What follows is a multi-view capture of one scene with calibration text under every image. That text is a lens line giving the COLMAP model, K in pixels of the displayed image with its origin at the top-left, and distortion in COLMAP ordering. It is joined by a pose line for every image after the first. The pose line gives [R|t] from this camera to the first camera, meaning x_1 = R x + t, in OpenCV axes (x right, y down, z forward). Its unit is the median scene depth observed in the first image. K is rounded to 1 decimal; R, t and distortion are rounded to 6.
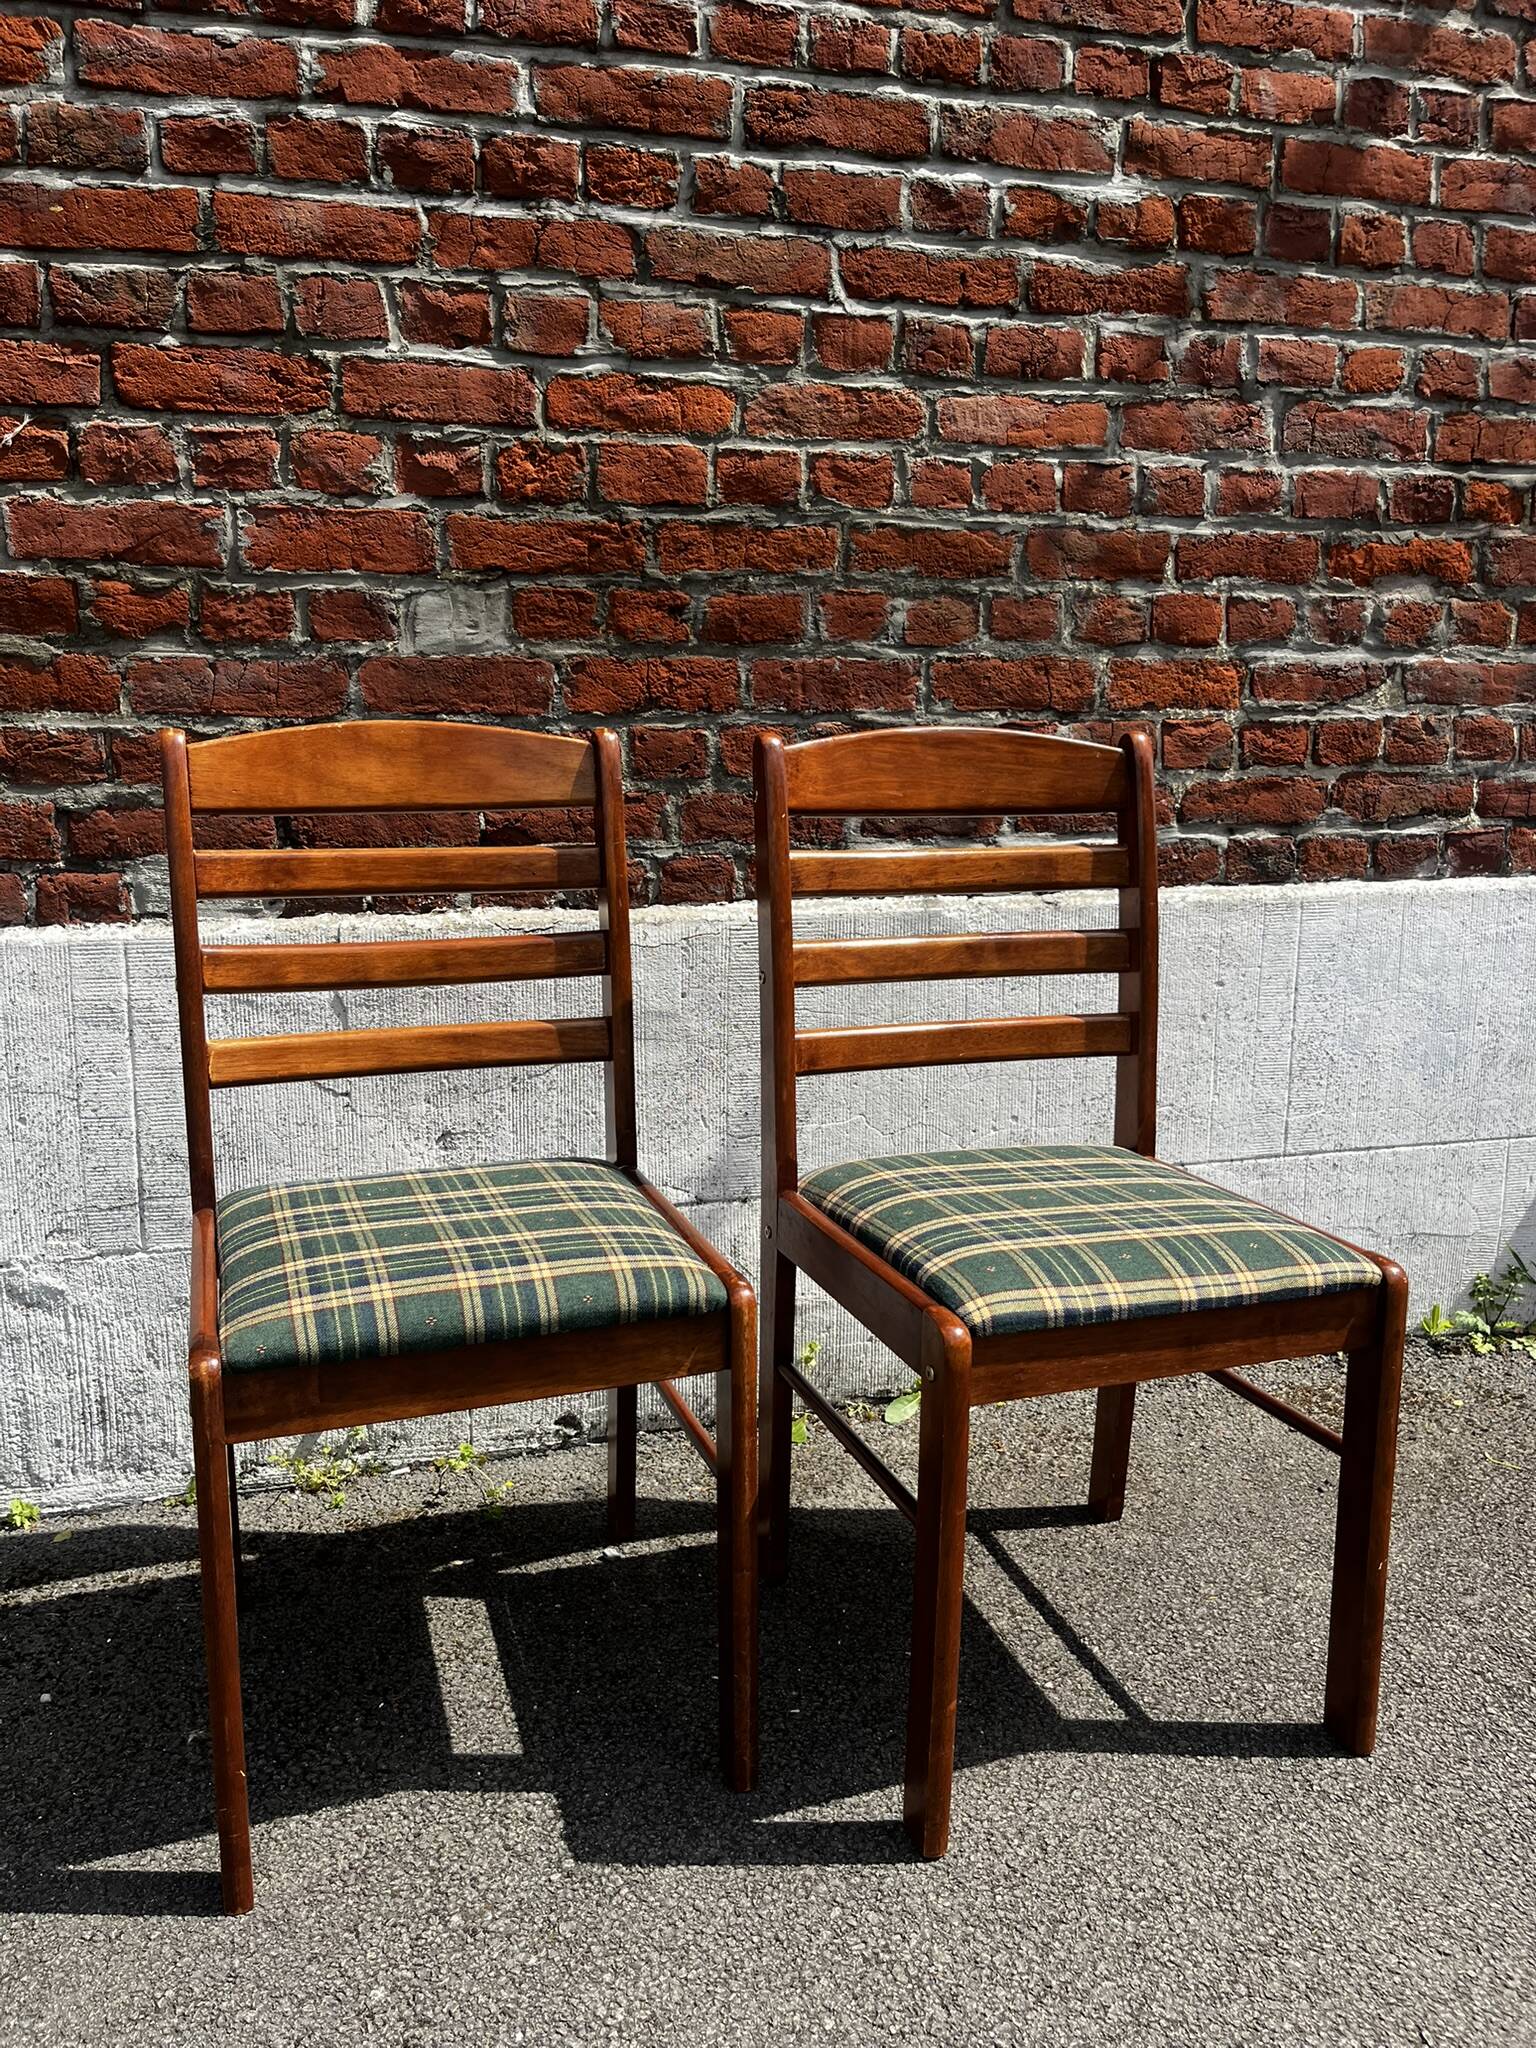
lens RADIAL K [[1543.3, 0, 766.5], [0, 1543.3, 1029.4], [0, 0, 1]] dist [0.048203, -0.070459]
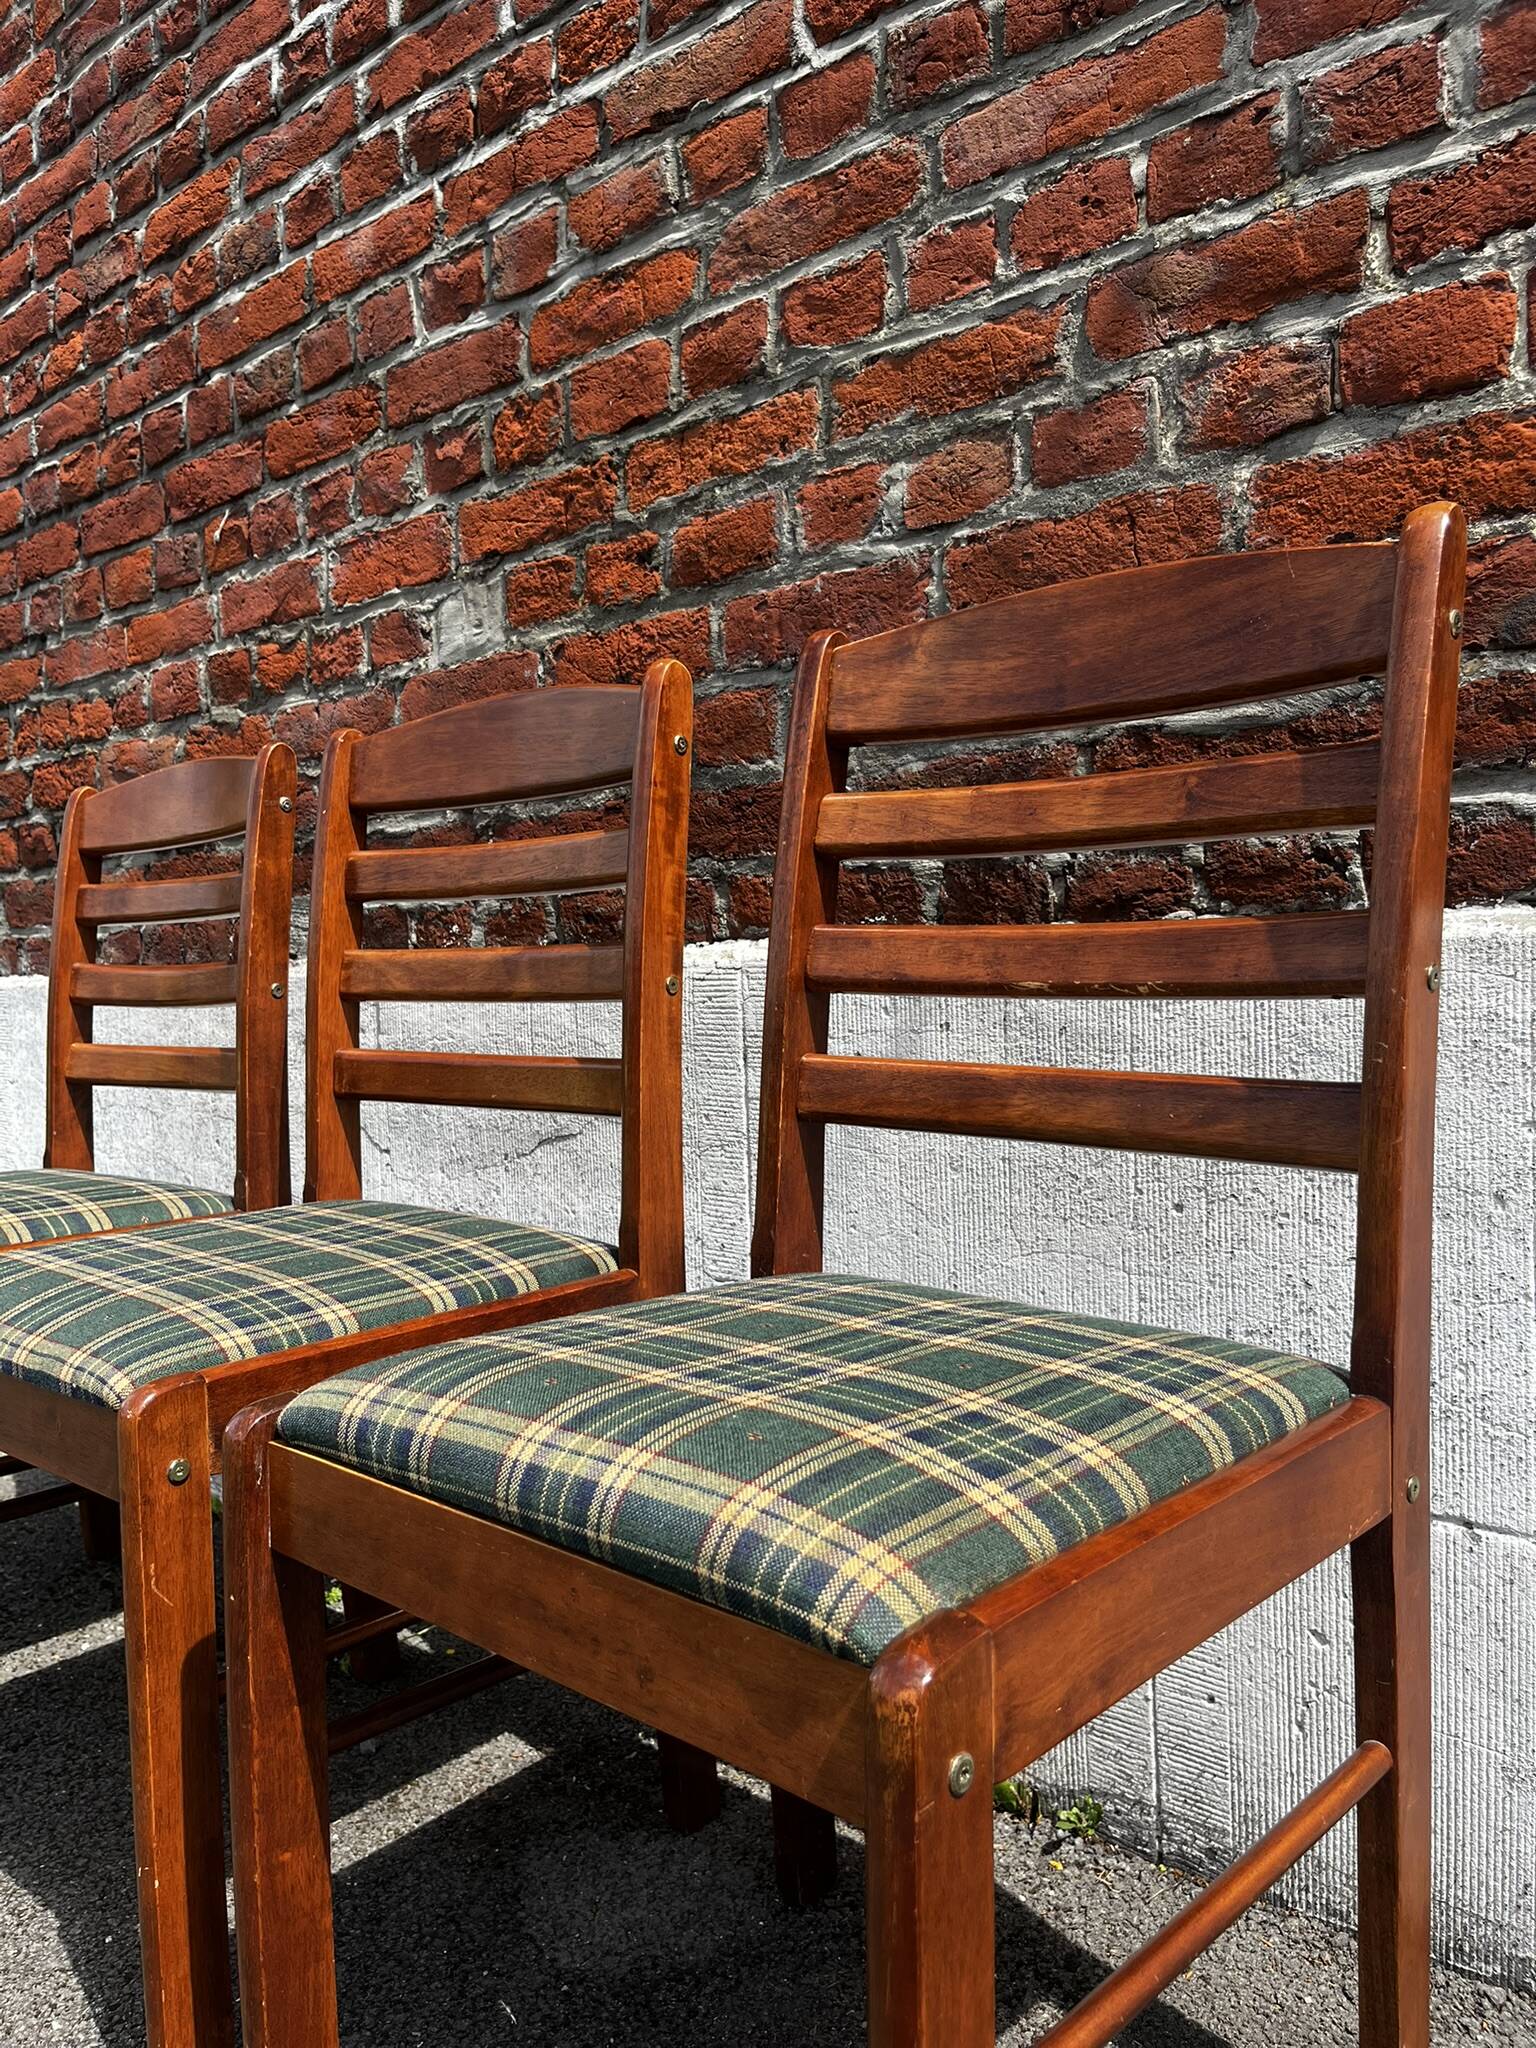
lens RADIAL K [[1543.3, 0, 771.2], [0, 1543.3, 1042.2], [0, 0, 1]] dist [0.048203, -0.070459]
pose [[0.566655, 0.029325, -0.823433, 0.623043], [-0.122849, 0.991203, -0.049240, -0.005497], [0.814745, 0.129060, 0.565273, 0.667425]]
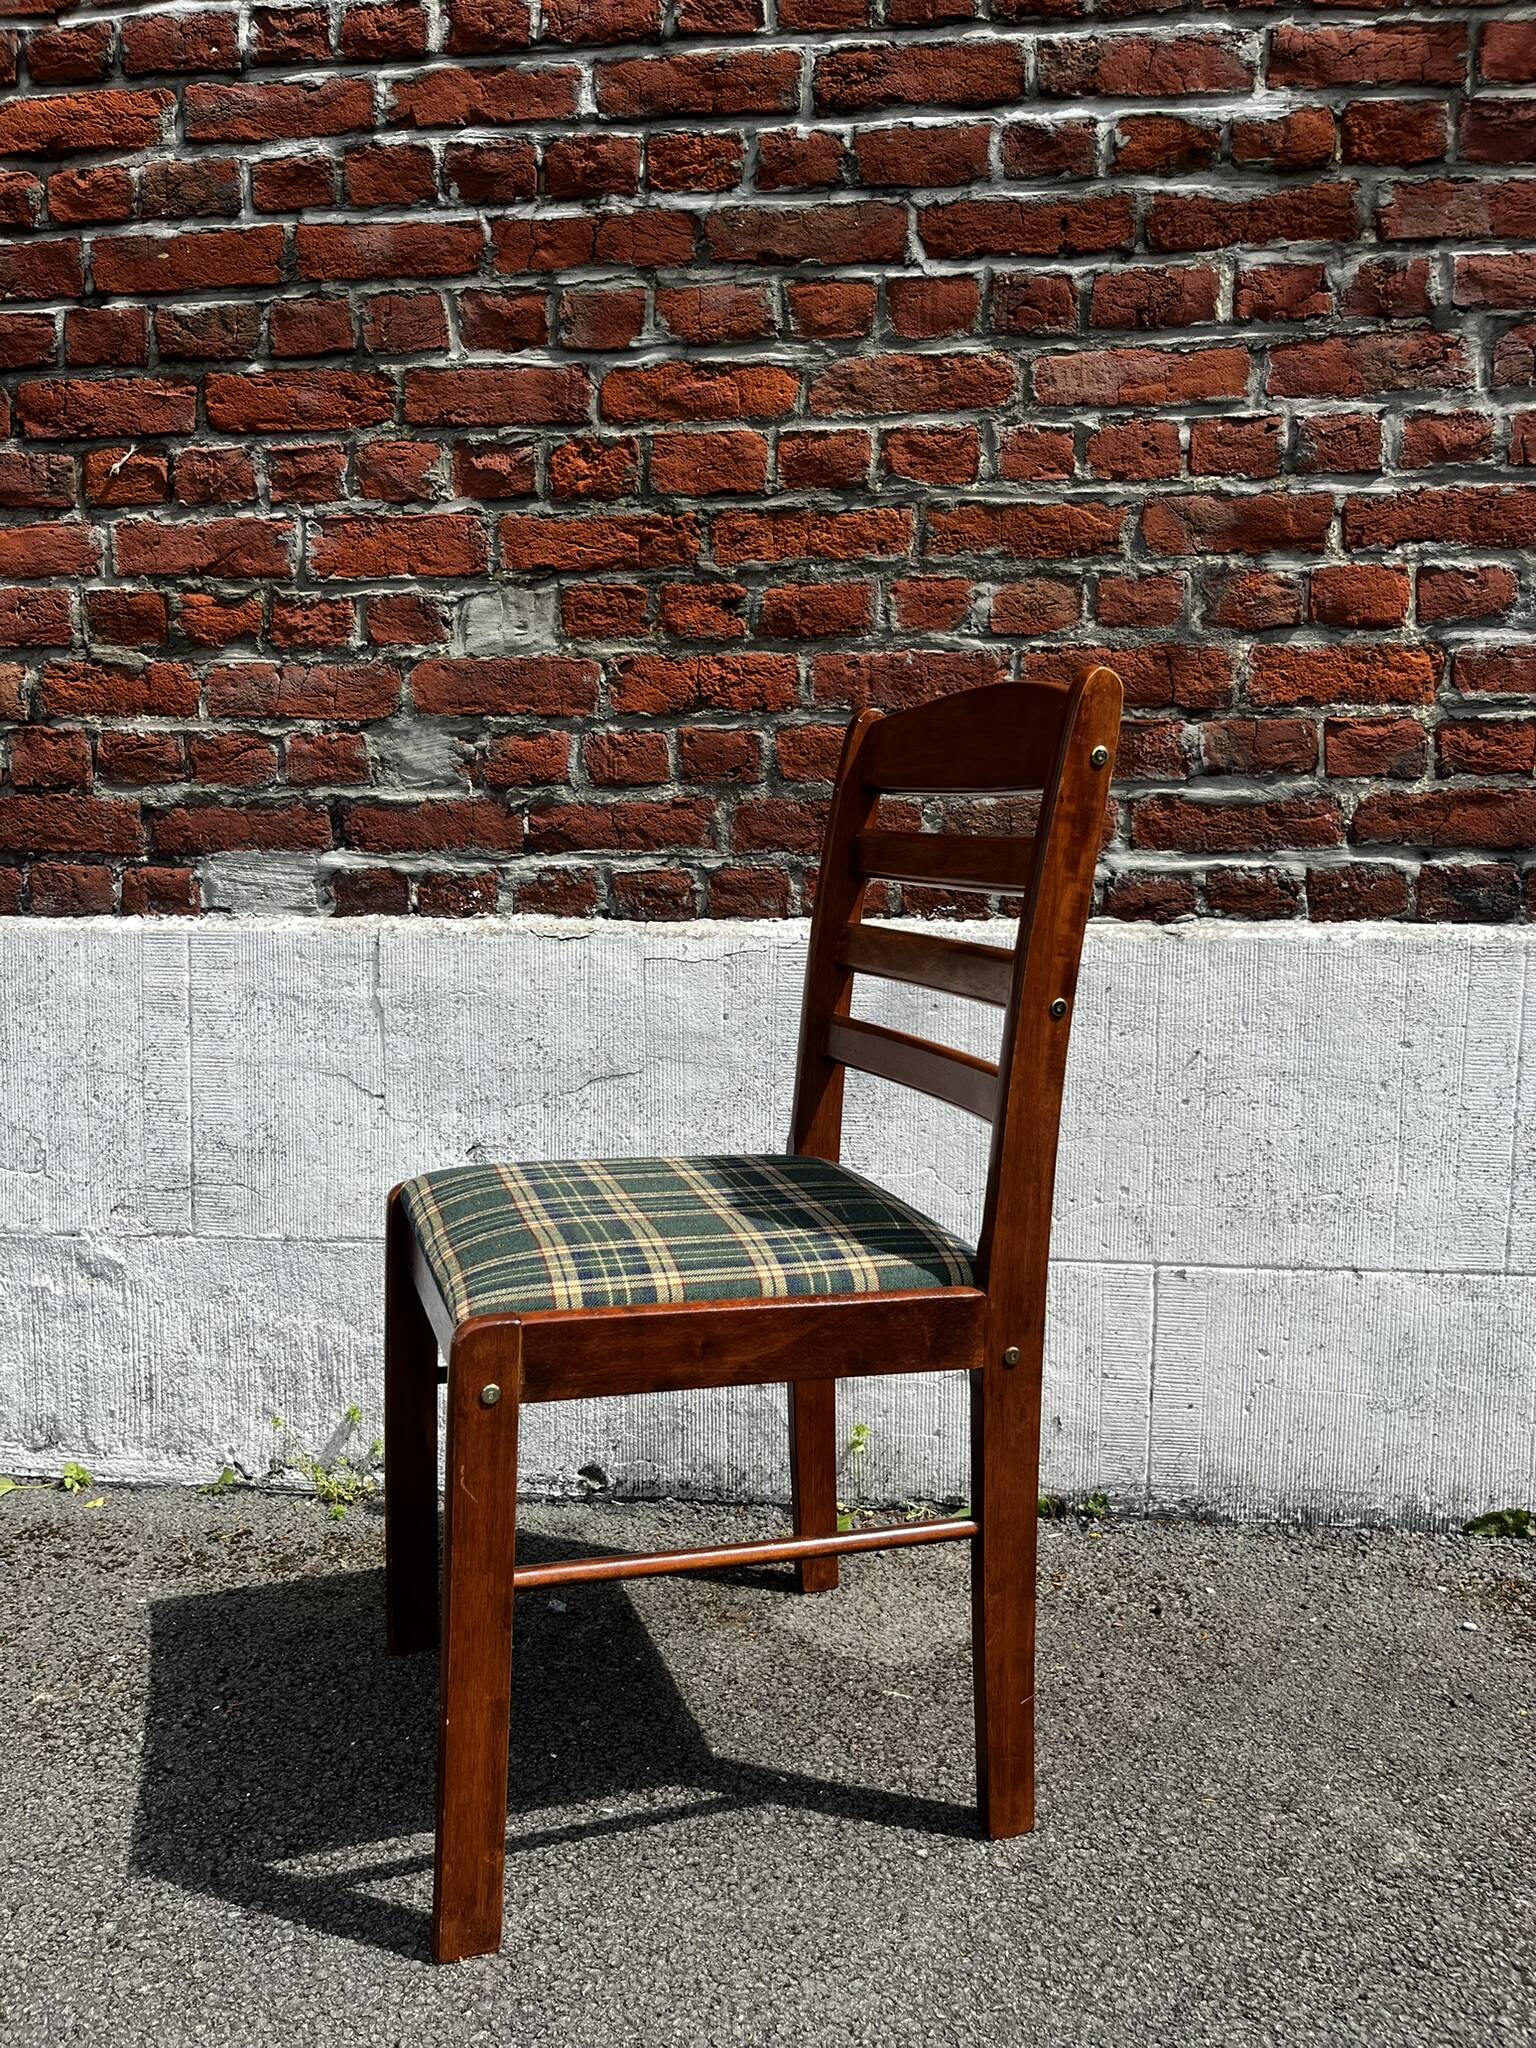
lens RADIAL K [[1543.3, 0, 766.5], [0, 1543.3, 1045.3], [0, 0, 1]] dist [0.048203, -0.070459]
pose [[0.933628, 0.045150, -0.355388, 0.315116], [-0.075774, 0.994470, -0.072721, 0.063504], [0.350139, 0.094824, 0.931886, 0.161460]]
